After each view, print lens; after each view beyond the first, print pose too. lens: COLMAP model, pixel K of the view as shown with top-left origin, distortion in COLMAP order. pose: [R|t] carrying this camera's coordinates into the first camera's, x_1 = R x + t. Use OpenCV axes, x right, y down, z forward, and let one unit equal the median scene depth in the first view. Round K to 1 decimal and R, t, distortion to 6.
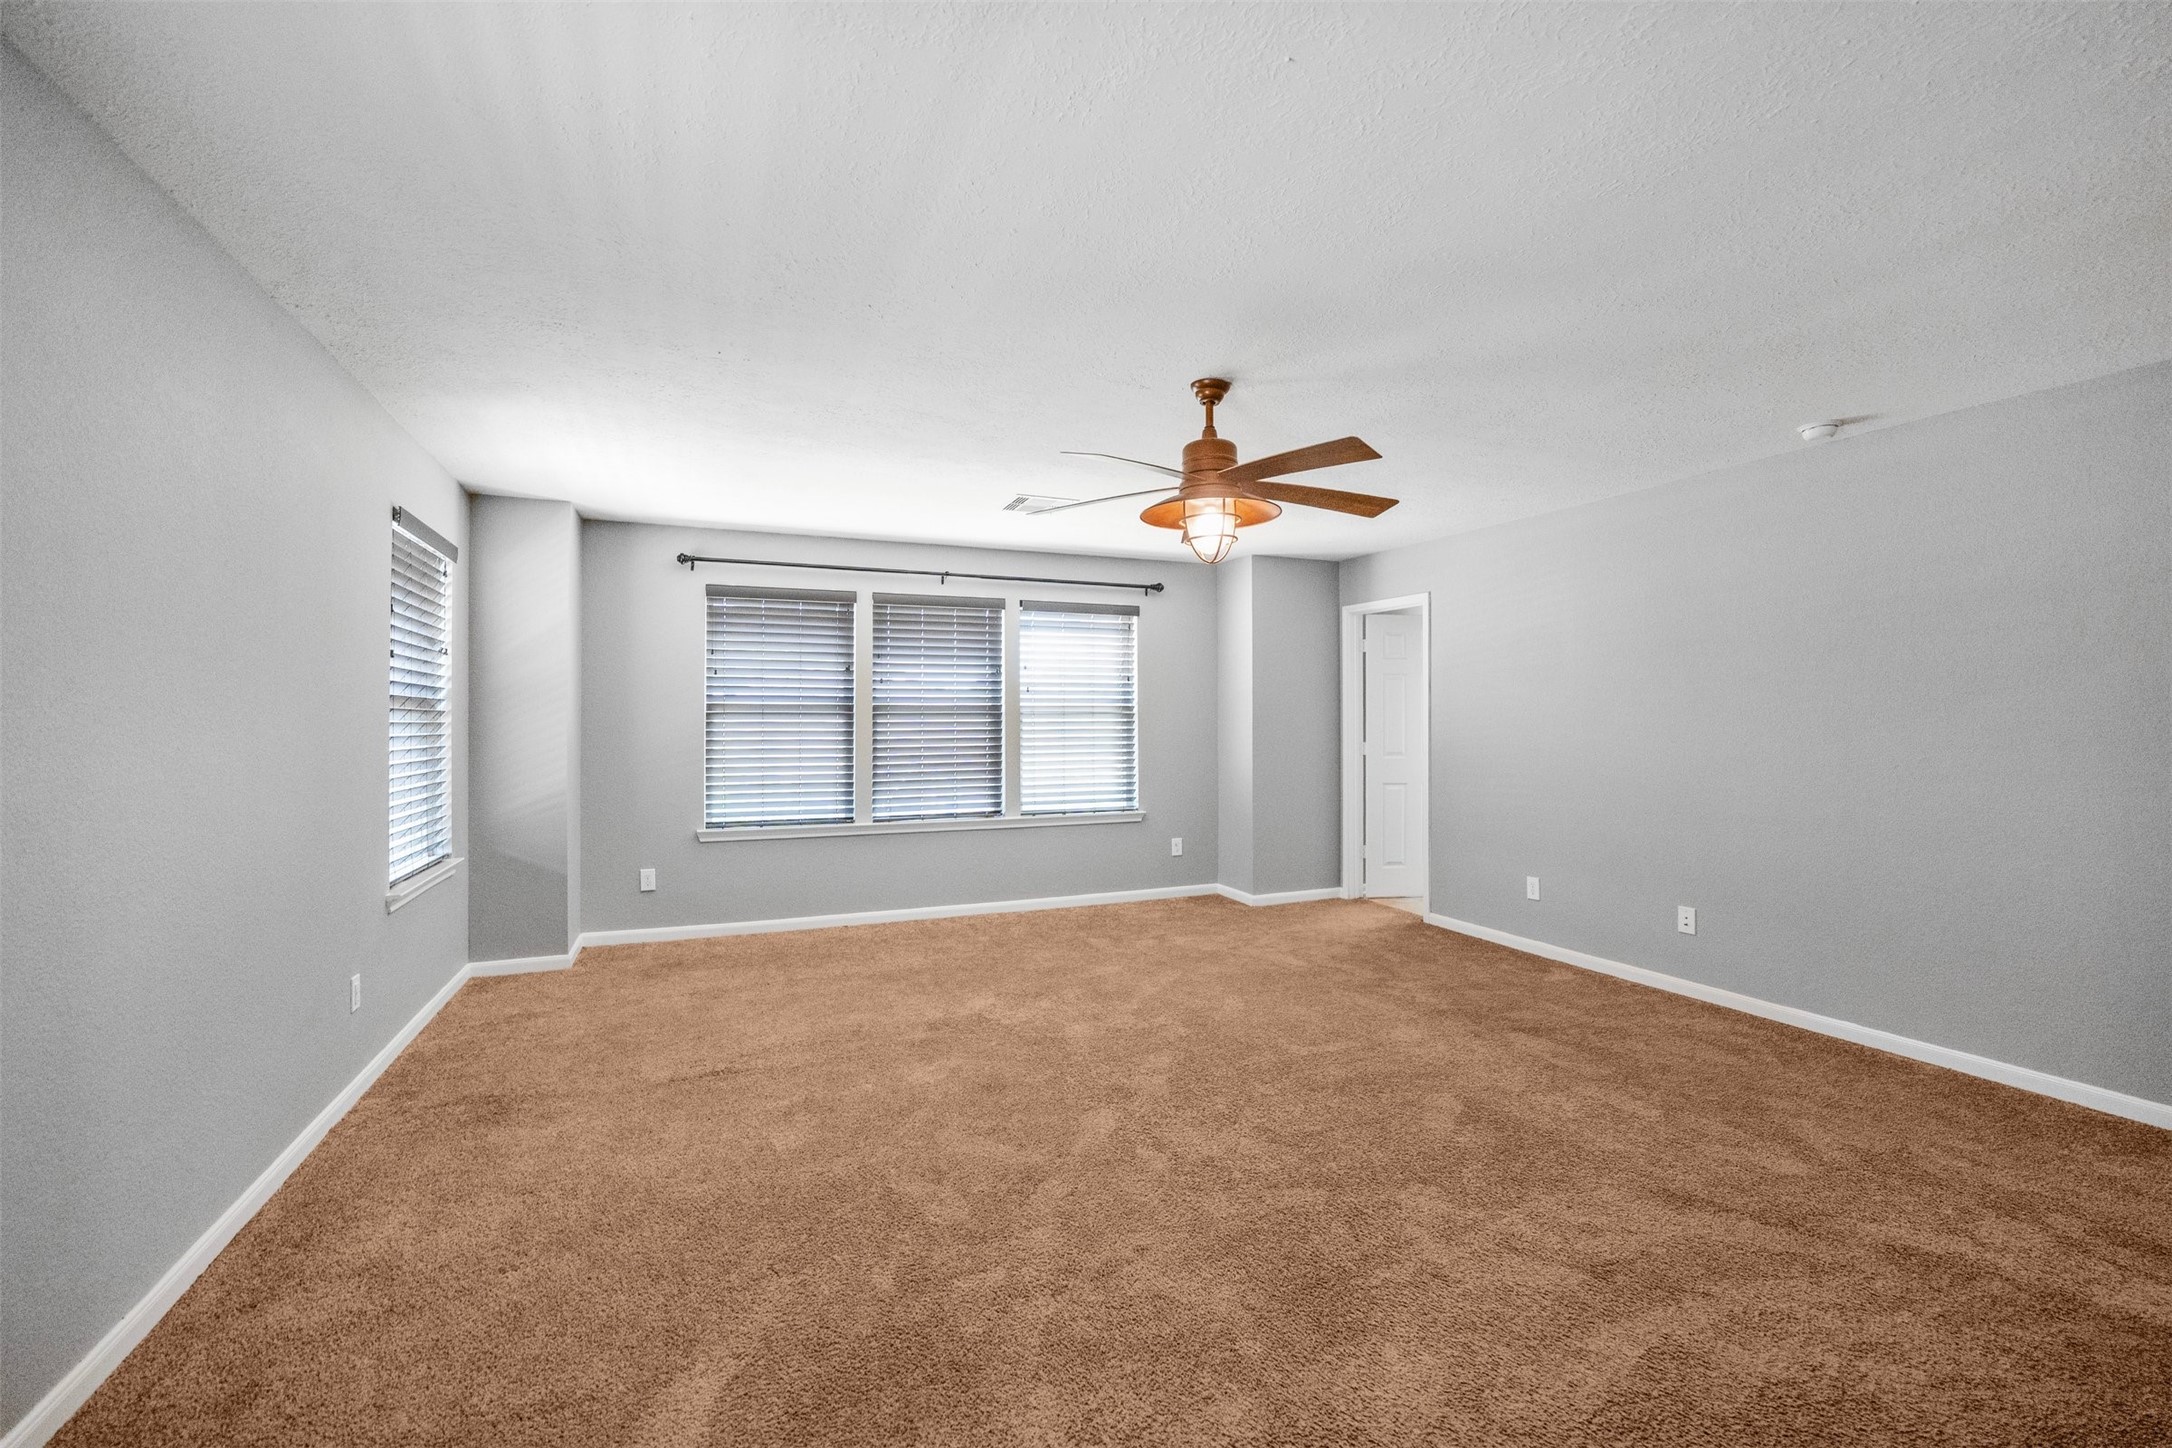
lens RADIAL K [[914.2, 0, 1040.0], [0, 914.2, 726.9], [0, 0, 1]] dist [-0.018139, 0.001317]
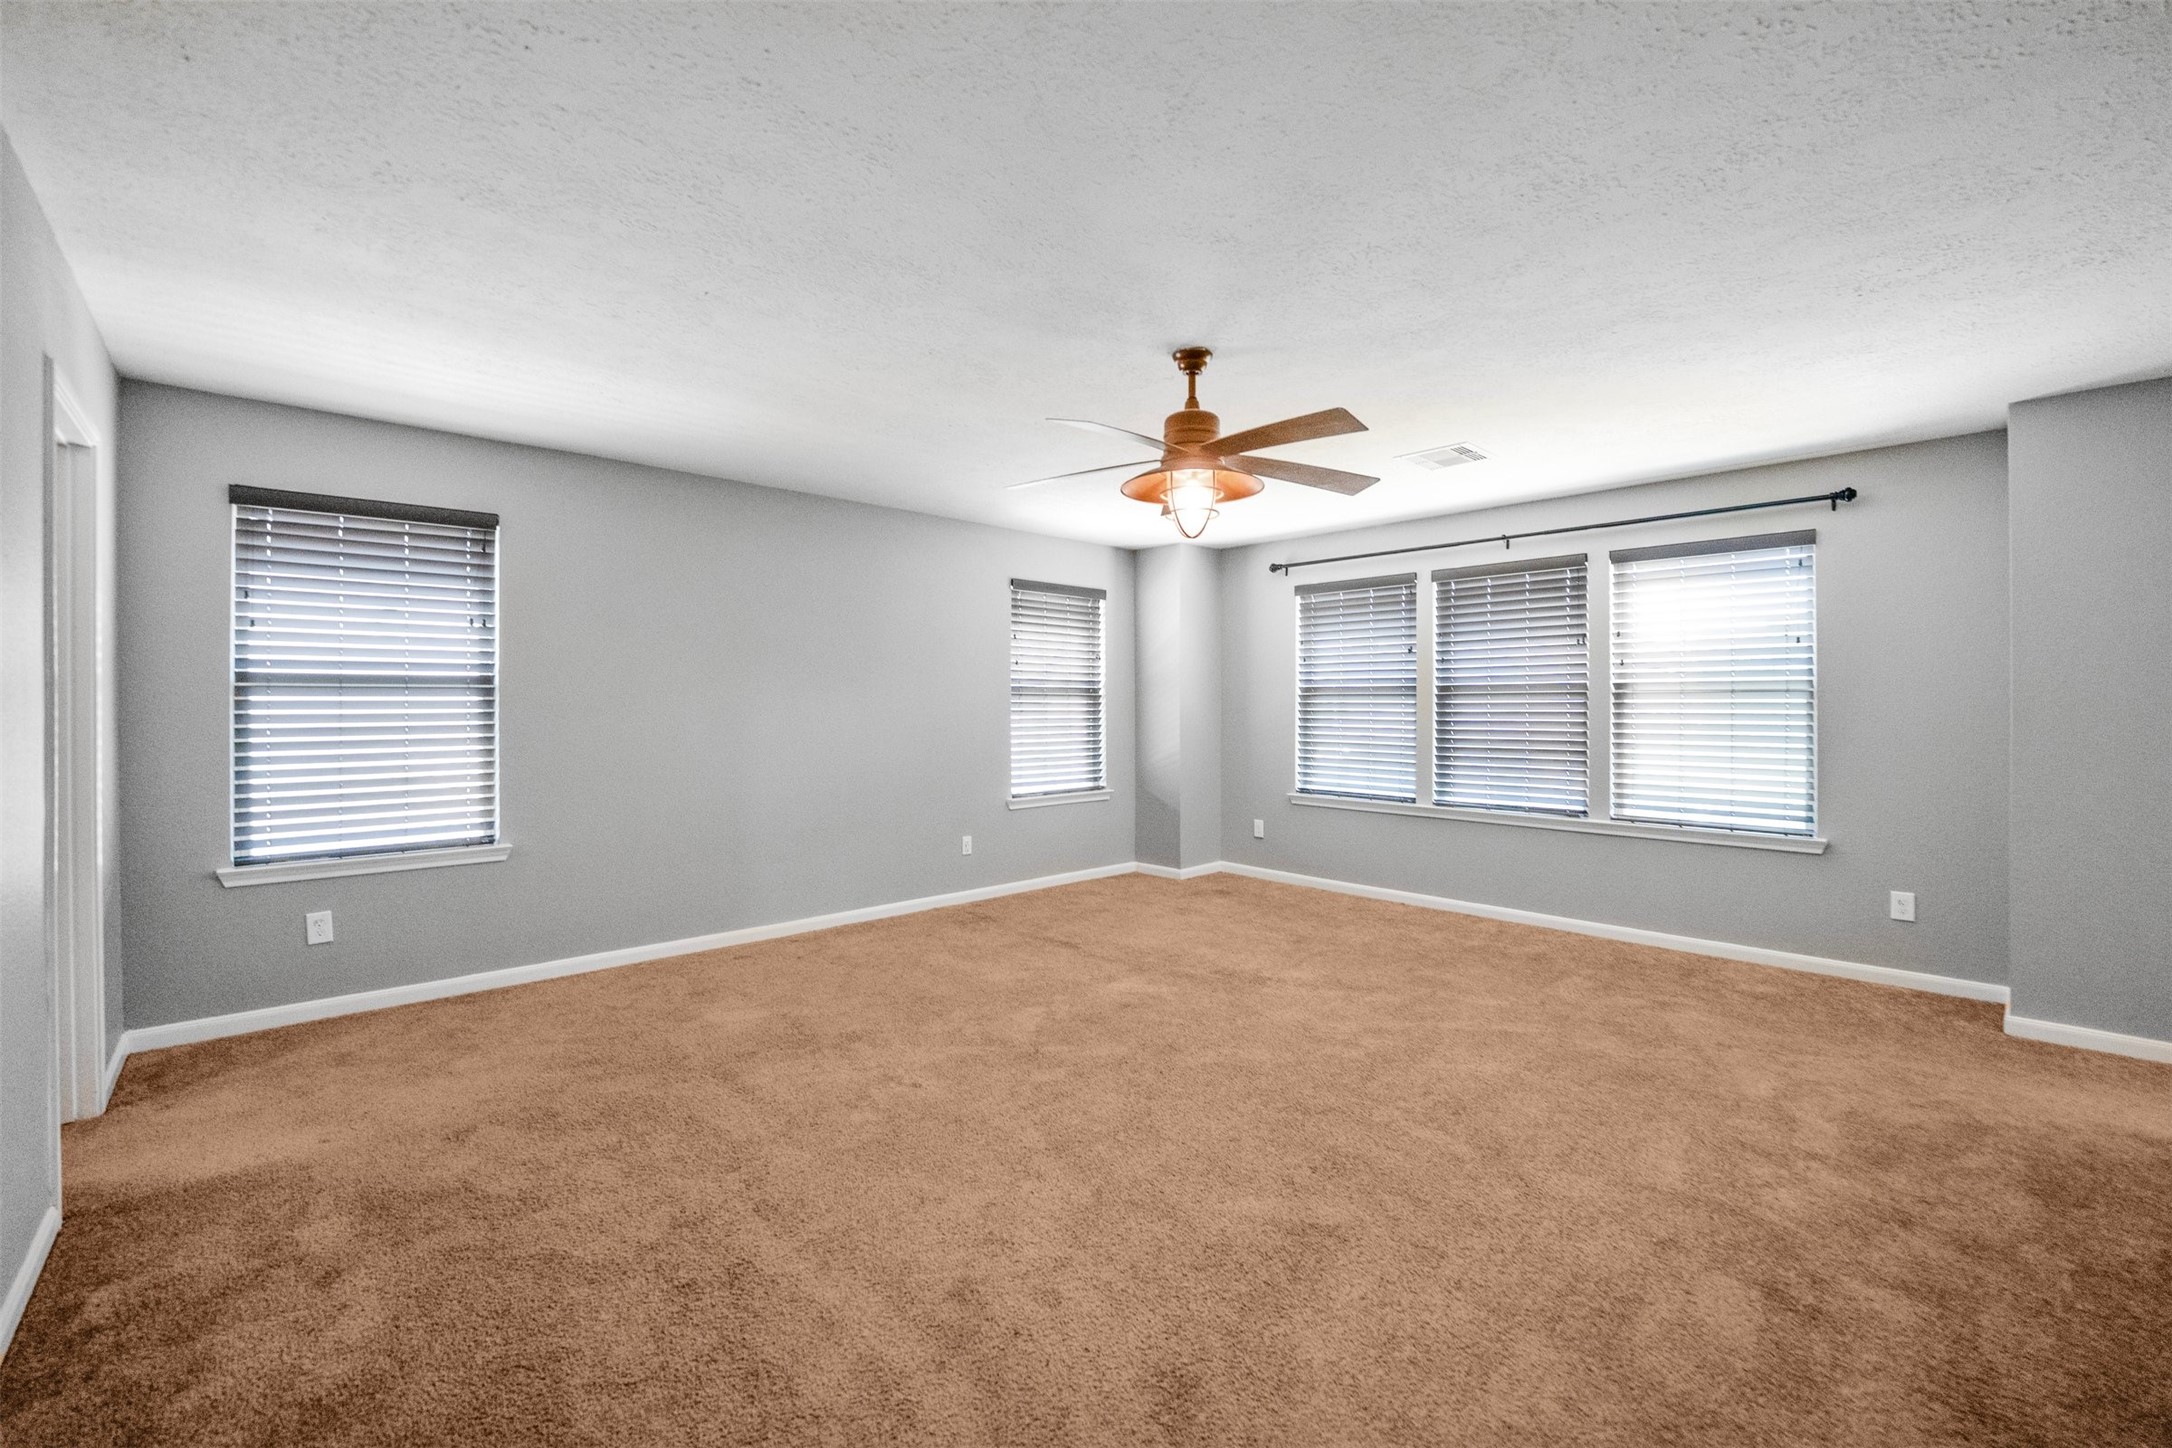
lens RADIAL K [[914.2, 0, 1095.6], [0, 914.2, 711.8], [0, 0, 1]] dist [-0.018139, 0.001317]
pose [[0.350357, 0.007979, -0.936582, 0.660856], [-0.011366, 0.999926, 0.004267, 0.004797], [0.936547, 0.009150, 0.350422, 0.347095]]
